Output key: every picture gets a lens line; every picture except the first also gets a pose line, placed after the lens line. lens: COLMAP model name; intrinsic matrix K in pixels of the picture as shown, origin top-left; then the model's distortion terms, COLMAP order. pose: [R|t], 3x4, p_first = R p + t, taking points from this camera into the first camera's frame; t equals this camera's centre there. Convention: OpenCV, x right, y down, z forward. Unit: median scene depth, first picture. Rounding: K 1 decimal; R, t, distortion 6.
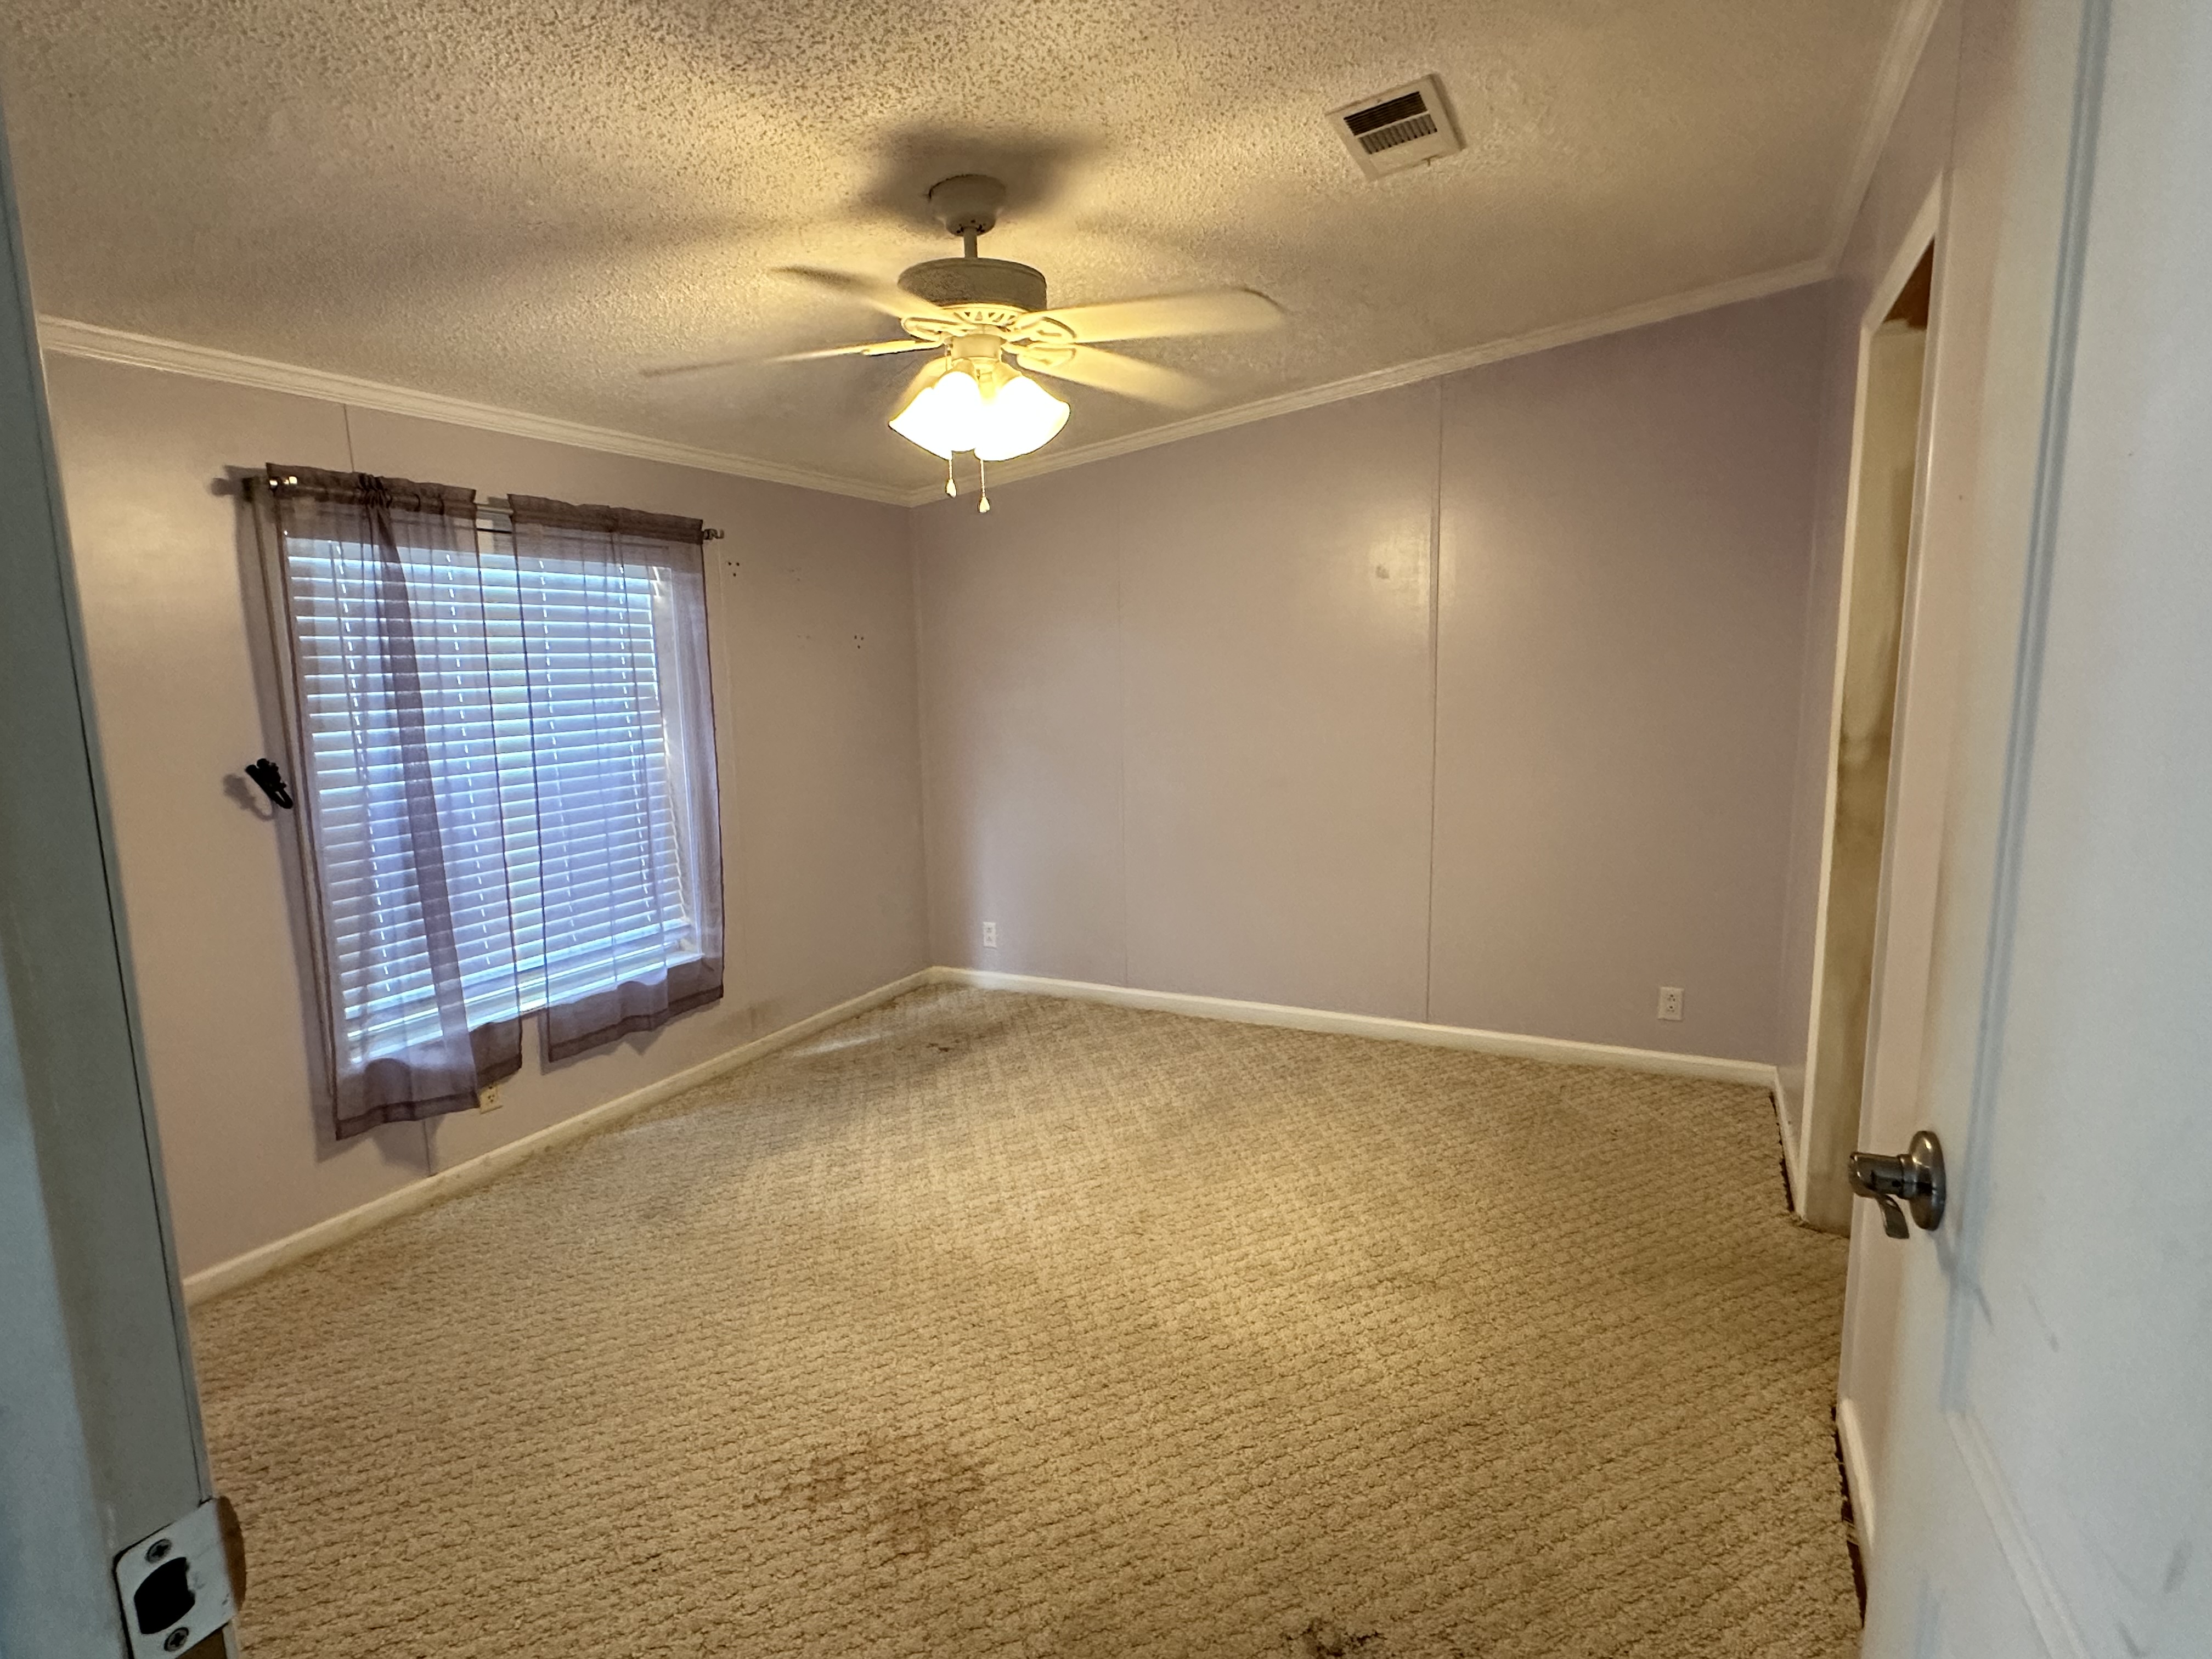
lens RADIAL K [[1141.8, 0, 1105.5], [0, 1141.8, 845.9], [0, 0, 1]] dist [-0.004032, 0.001410]
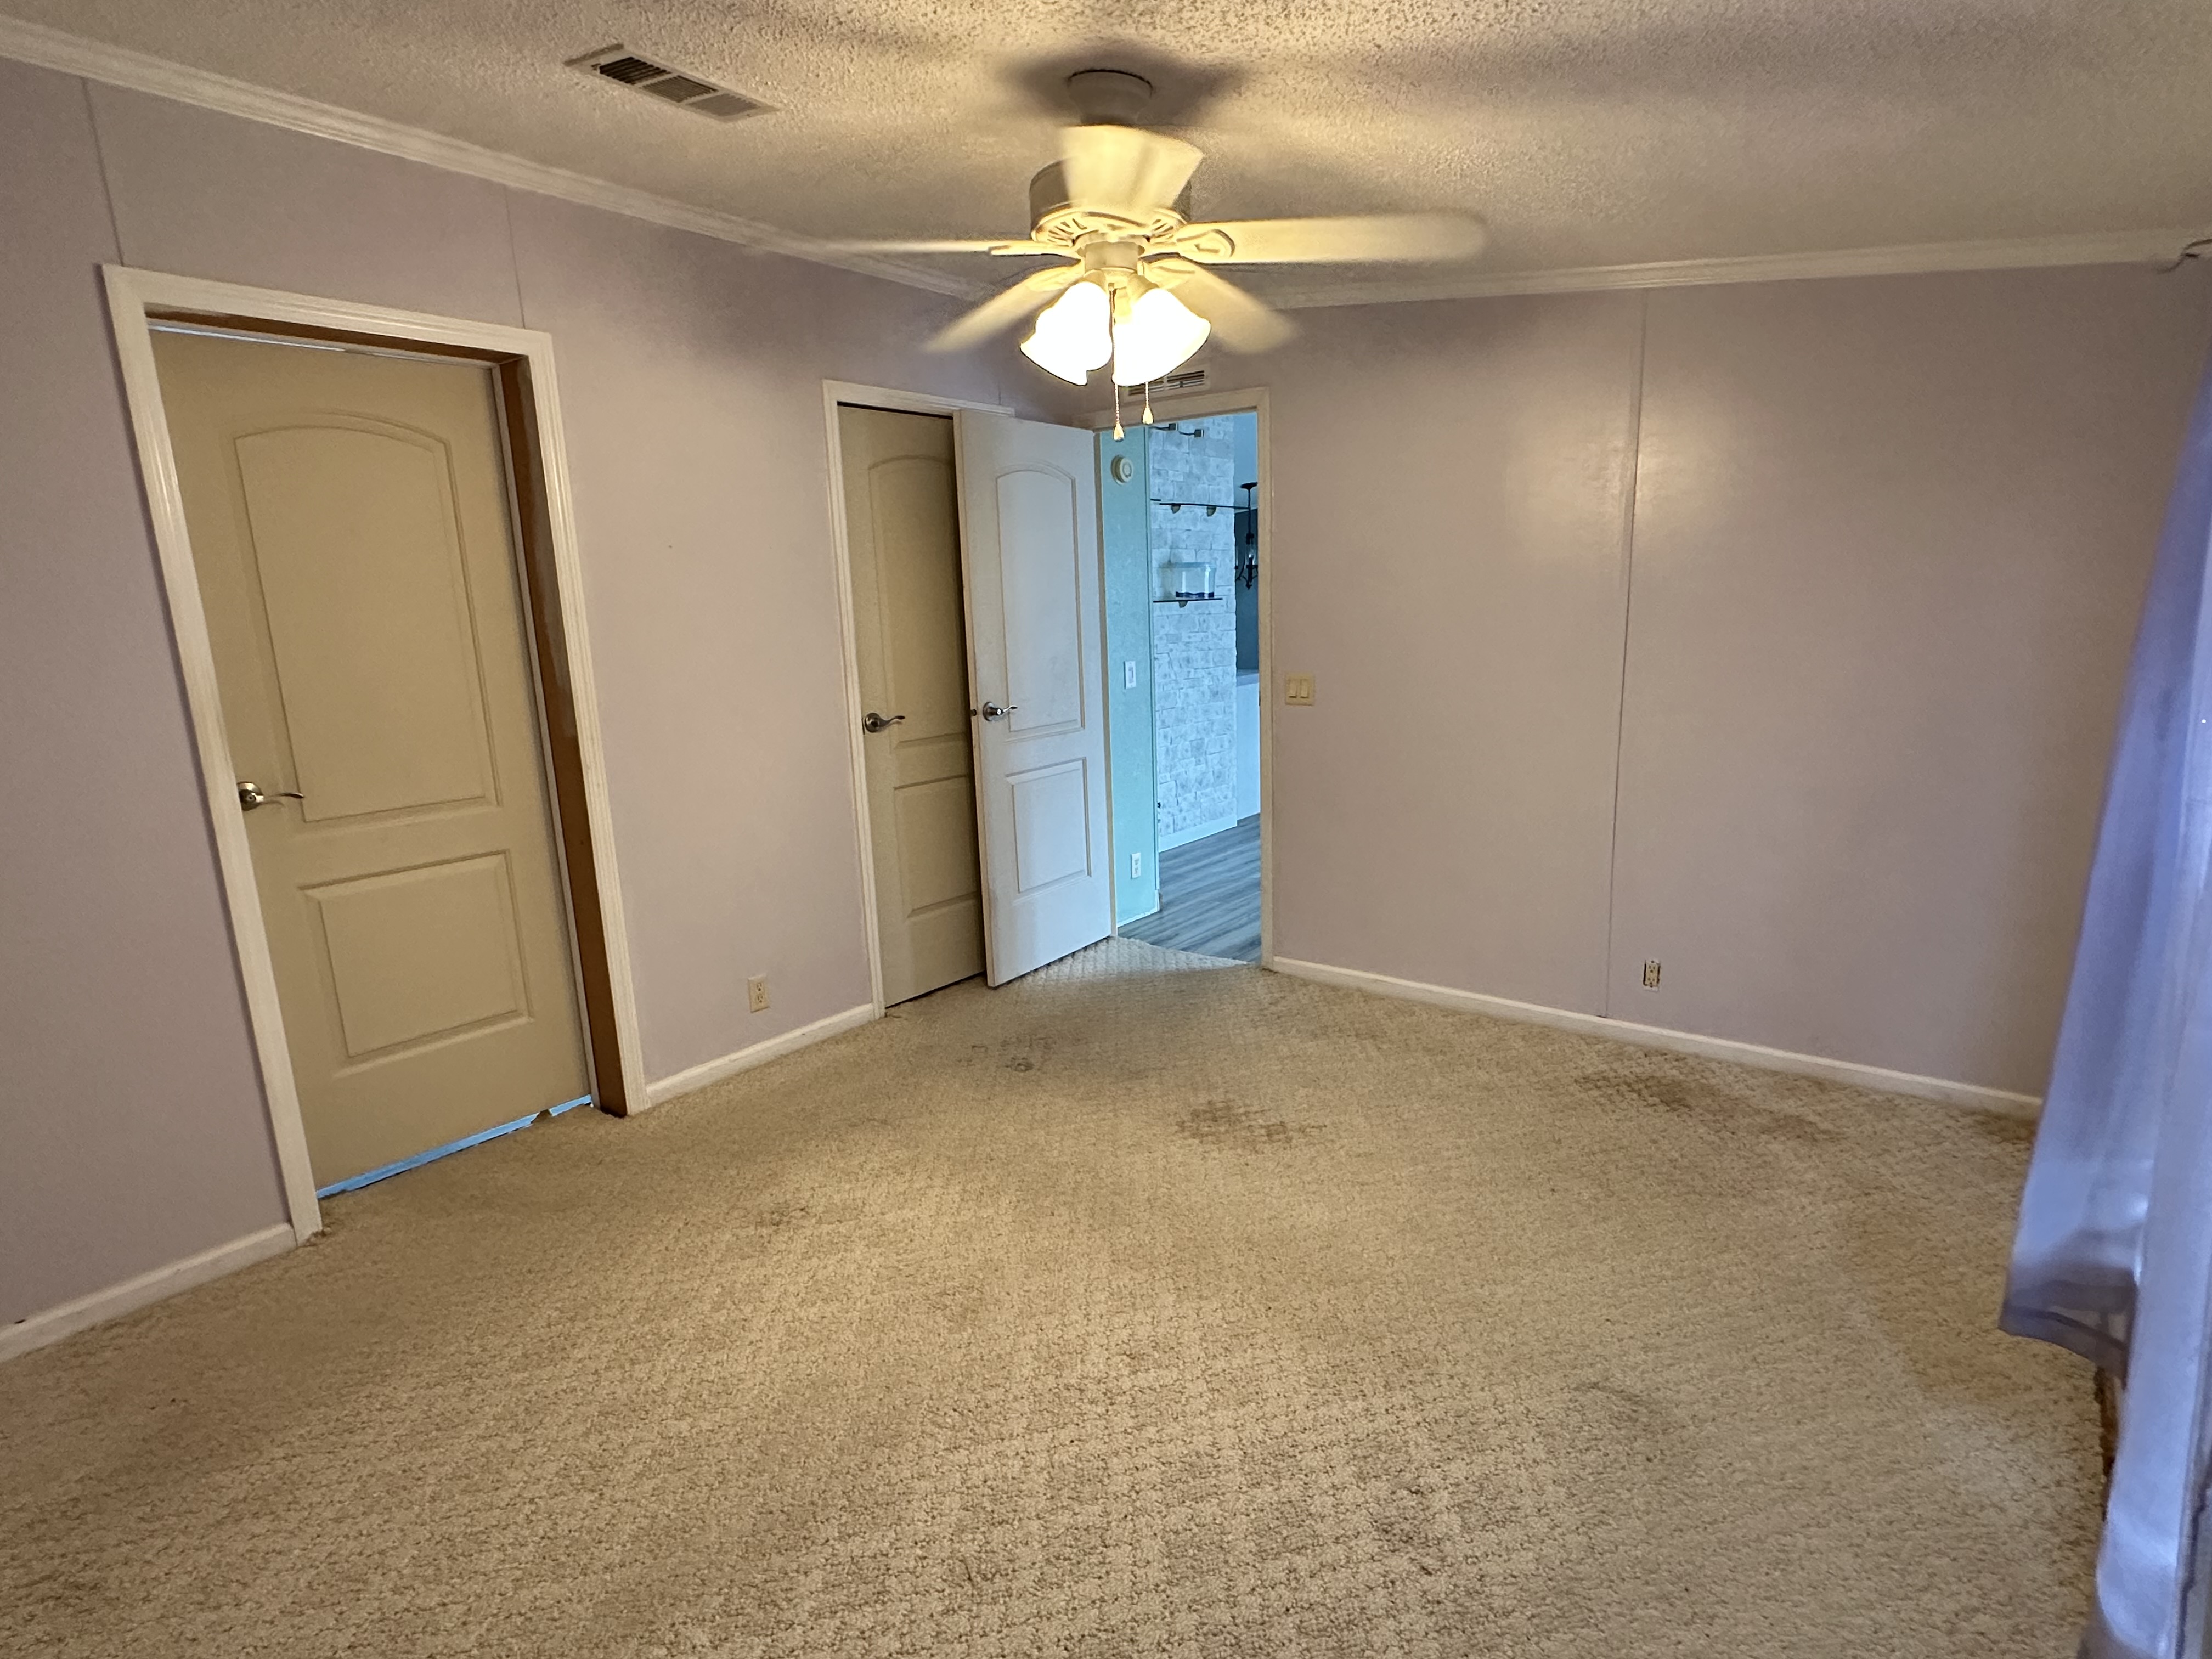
lens RADIAL K [[1152.9, 0, 1099.1], [0, 1152.9, 836.6], [0, 0, 1]] dist [-0.004780, 0.000664]
pose [[-0.977794, 0.012750, 0.209178, -0.244547], [0.086271, 0.934138, 0.346328, -0.269381], [-0.190986, 0.356683, -0.914495, 1.674267]]
